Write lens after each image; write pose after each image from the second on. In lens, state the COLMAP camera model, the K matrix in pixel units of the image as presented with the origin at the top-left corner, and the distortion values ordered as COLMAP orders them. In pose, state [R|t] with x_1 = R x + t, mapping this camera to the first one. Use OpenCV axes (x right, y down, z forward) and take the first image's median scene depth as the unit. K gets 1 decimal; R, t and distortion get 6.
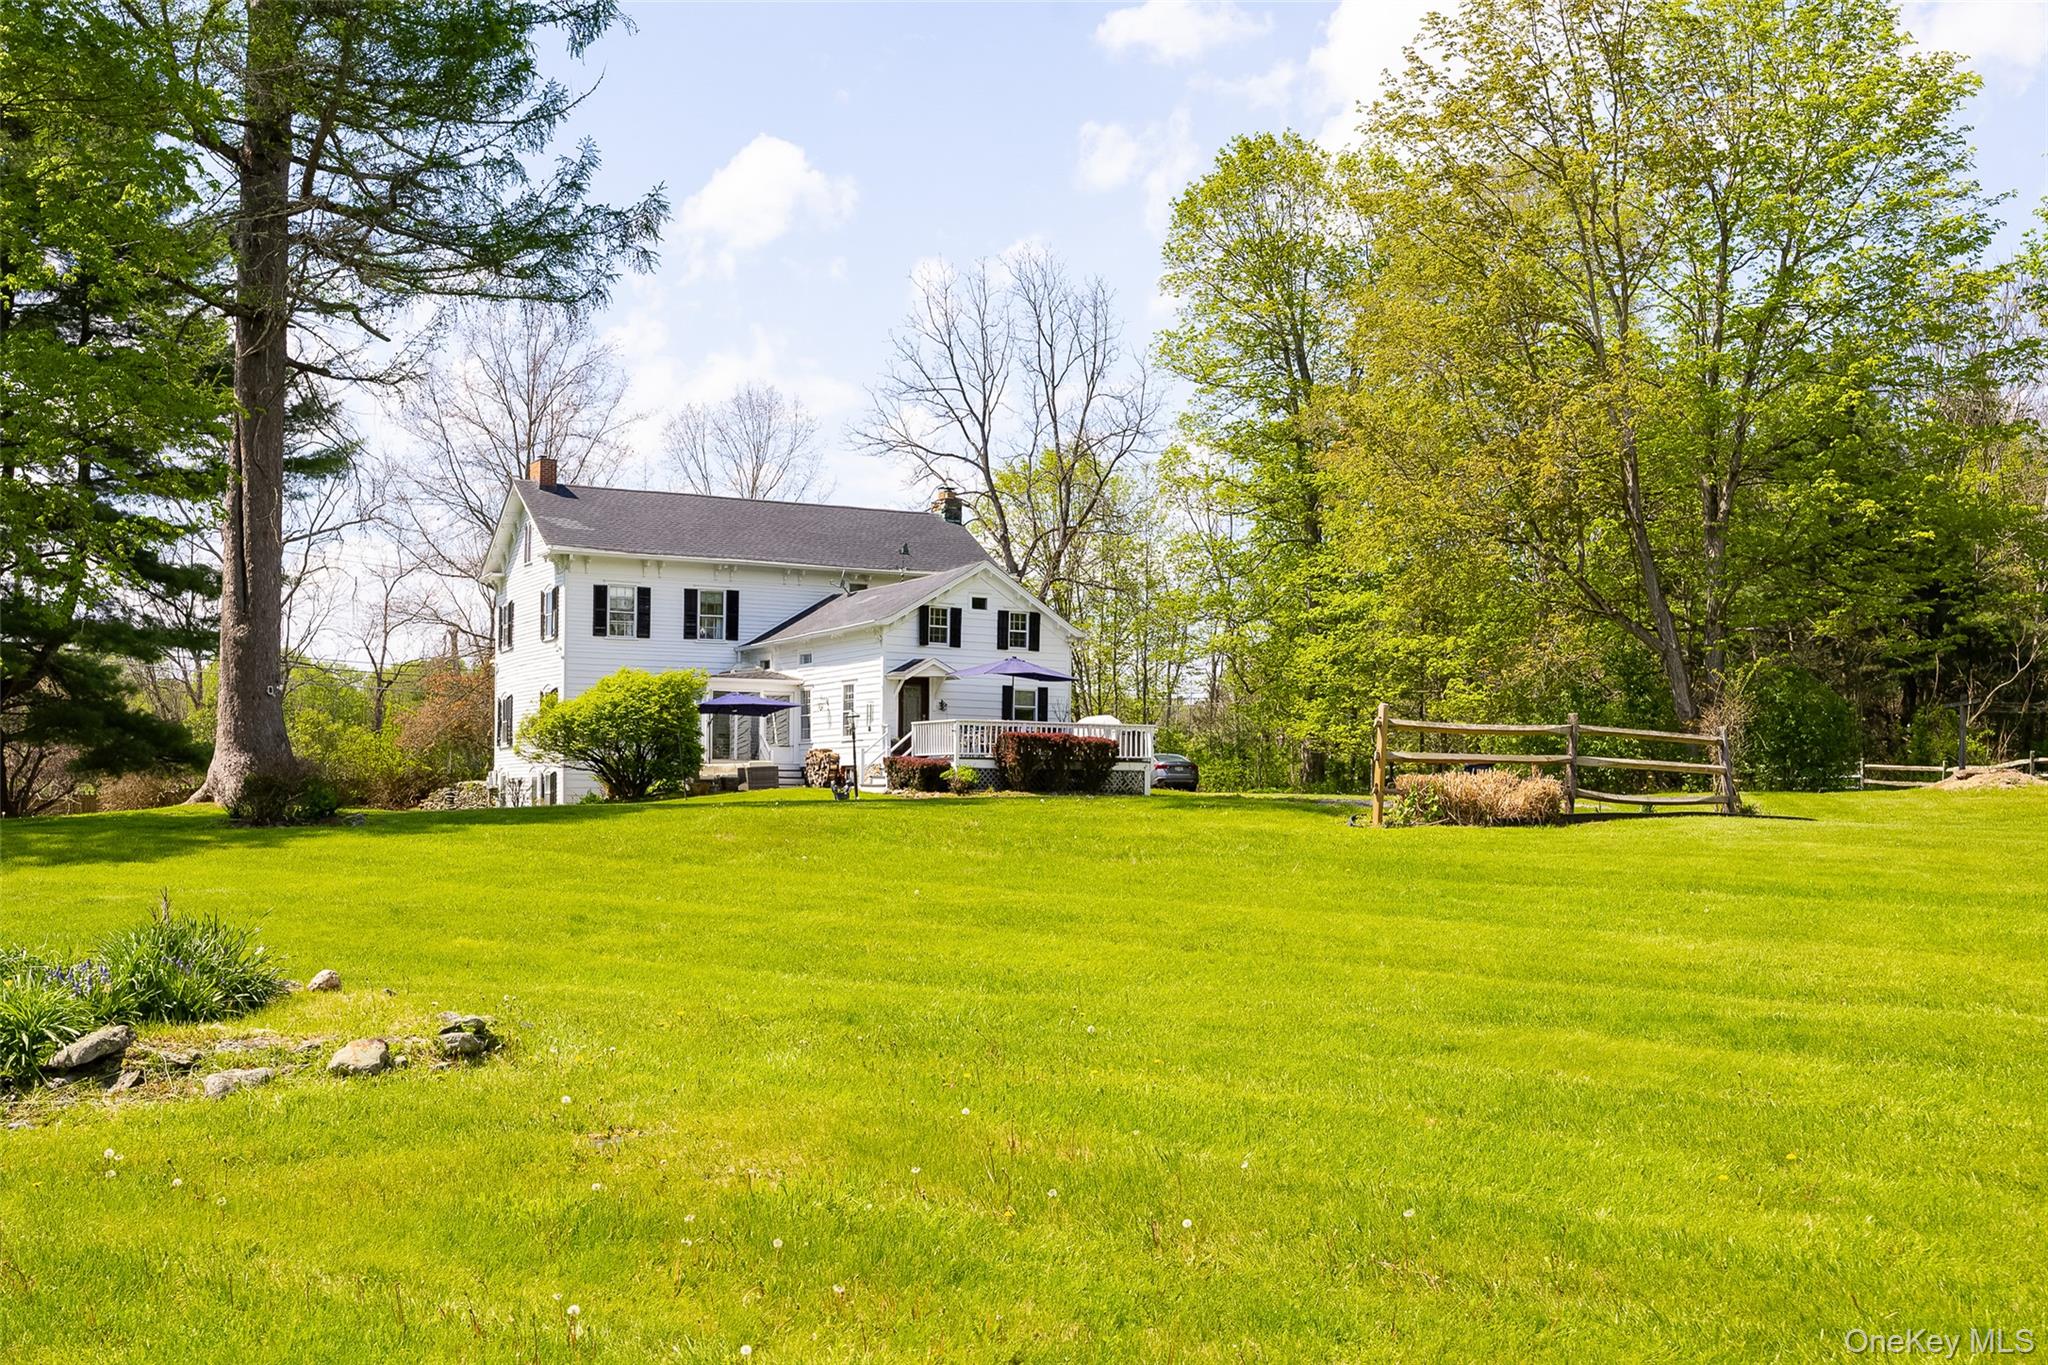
lens RADIAL K [[2045.1, 0, 998.1], [0, 2045.1, 740.1], [0, 0, 1]] dist [-0.014480, 0.000000]
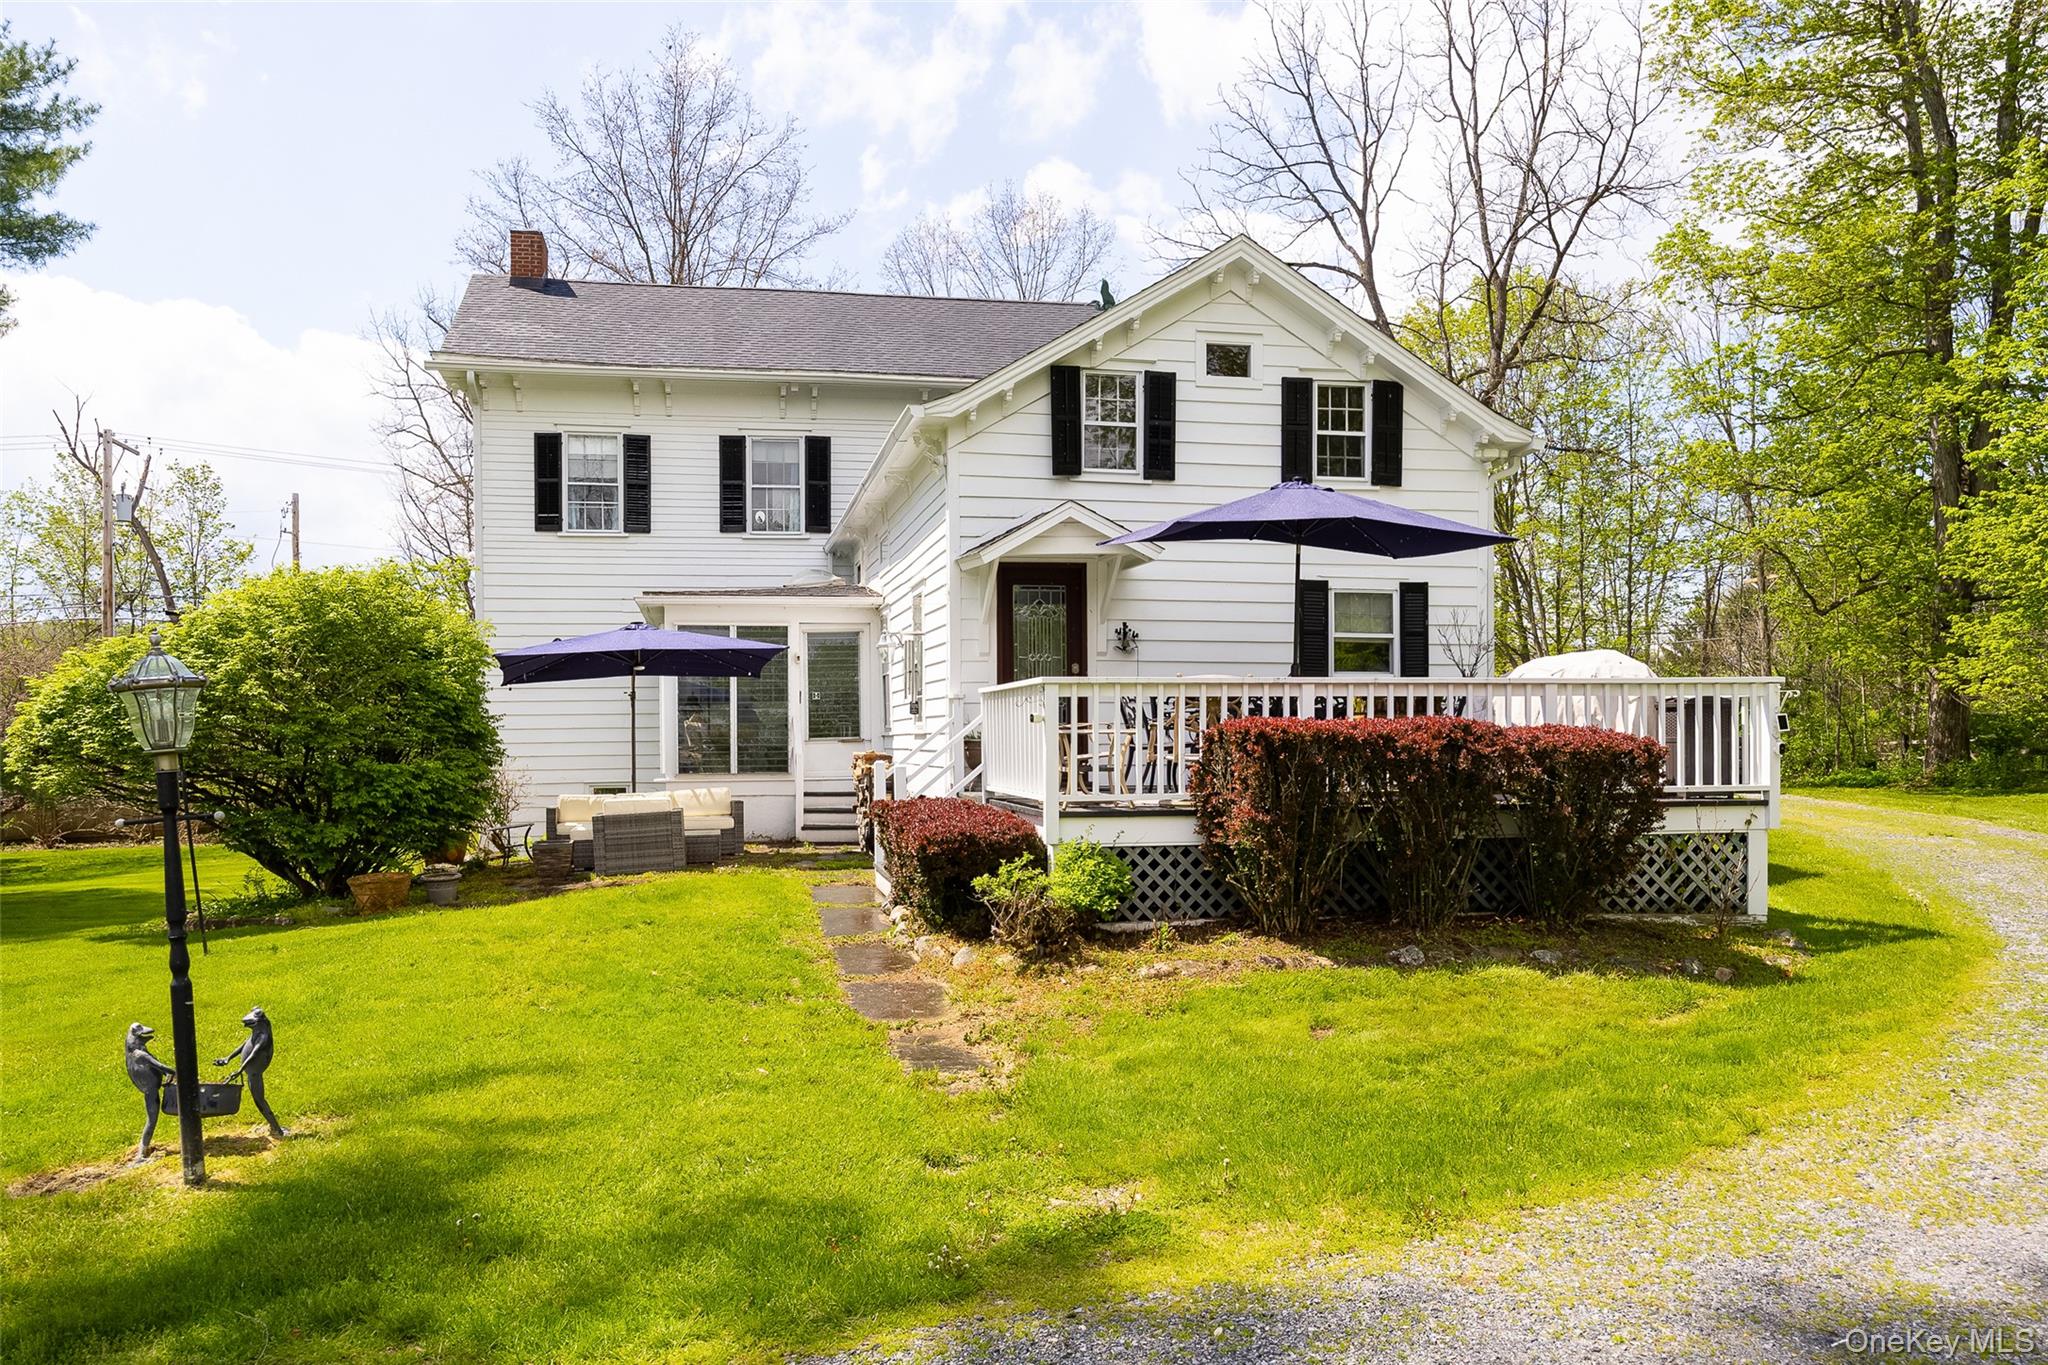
lens RADIAL K [[1546.1, 0, 1012.2], [0, 1546.1, 722.7], [0, 0, 1]] dist [-0.005109, 0.004360]
pose [[0.958650, -0.015794, -0.284150, 0.048864], [0.021062, 0.999658, 0.015495, -0.010000], [0.283808, -0.020839, 0.958655, 1.106674]]
